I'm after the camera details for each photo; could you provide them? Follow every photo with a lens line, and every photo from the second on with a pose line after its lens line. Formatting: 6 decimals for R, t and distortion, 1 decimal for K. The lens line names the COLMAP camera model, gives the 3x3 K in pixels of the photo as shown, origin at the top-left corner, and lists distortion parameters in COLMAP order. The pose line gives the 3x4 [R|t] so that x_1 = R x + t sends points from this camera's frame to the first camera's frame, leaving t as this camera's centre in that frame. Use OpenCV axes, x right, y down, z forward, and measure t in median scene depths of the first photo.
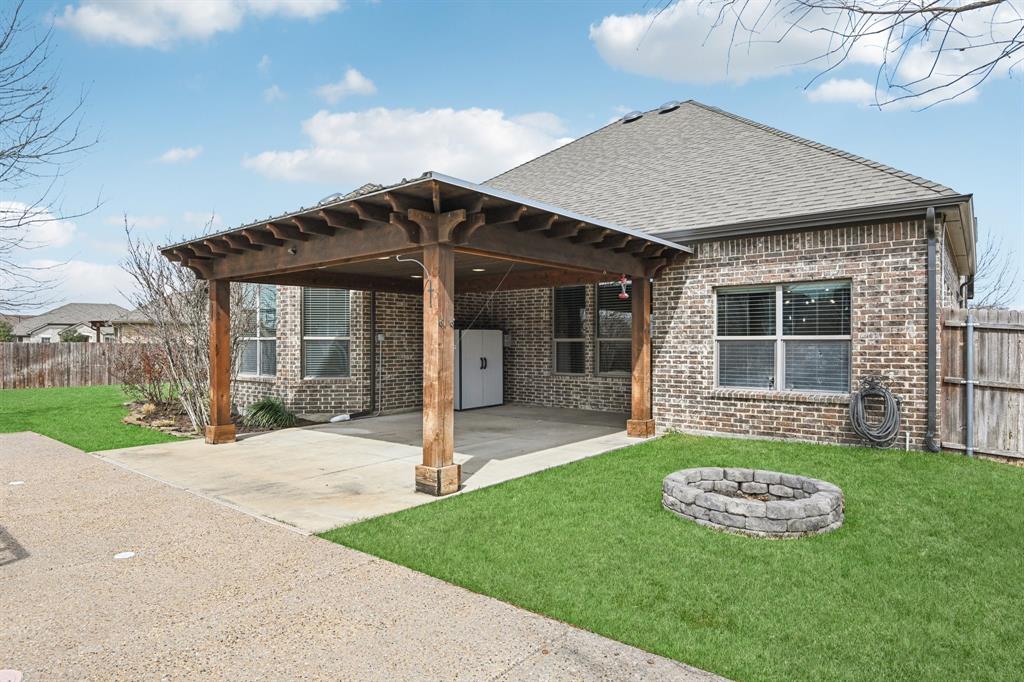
lens RADIAL K [[591.8, 0, 516.4], [0, 591.8, 341.2], [0, 0, 1]] dist [-0.023180, -0.012357]
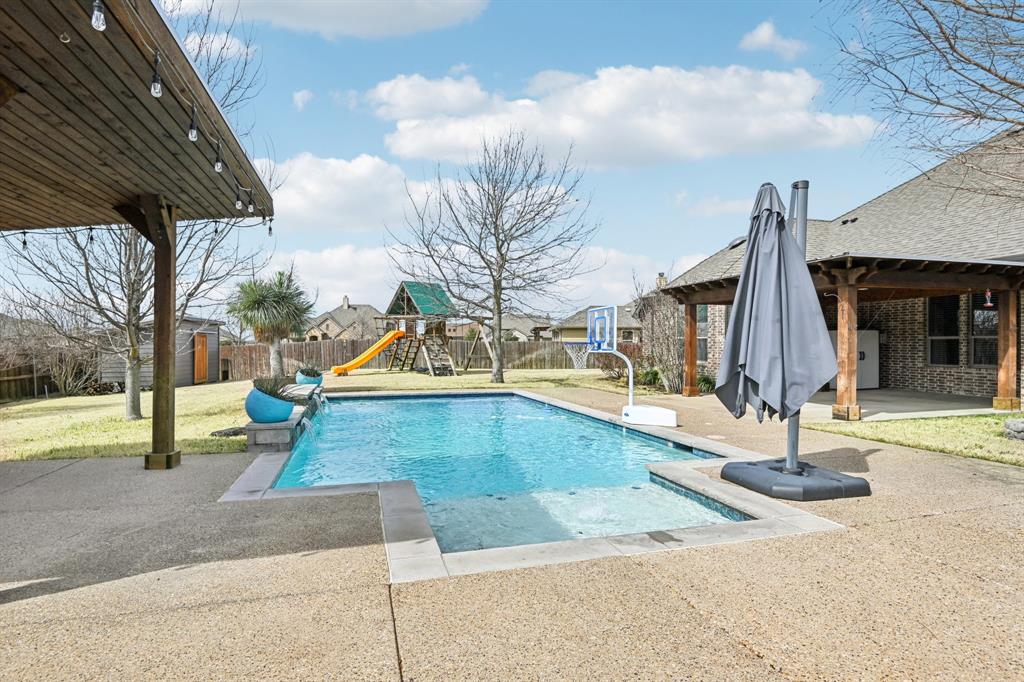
lens RADIAL K [[553.3, 0, 506.3], [0, 553.3, 344.2], [0, 0, 1]] dist [-0.021854, -0.002203]
pose [[0.824603, 0.001641, -0.565709, -0.026645], [0.000889, 0.999991, 0.004197, 0.008138], [0.565711, -0.003964, 0.824594, -0.637230]]
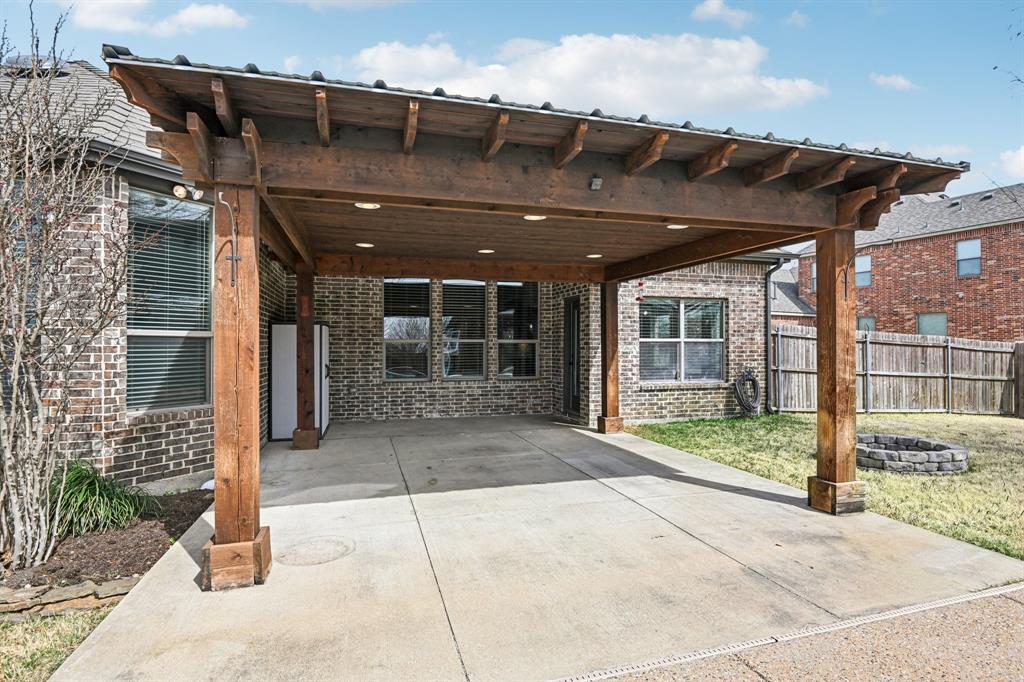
lens RADIAL K [[531.4, 0, 518.2], [0, 531.4, 344.3], [0, 0, 1]] dist [-0.015677, -0.000223]
pose [[0.566205, 0.003851, 0.824255, -0.670111], [-0.001607, 0.999992, -0.003568, 0.007383], [-0.824263, 0.000696, 0.566207, 0.599232]]
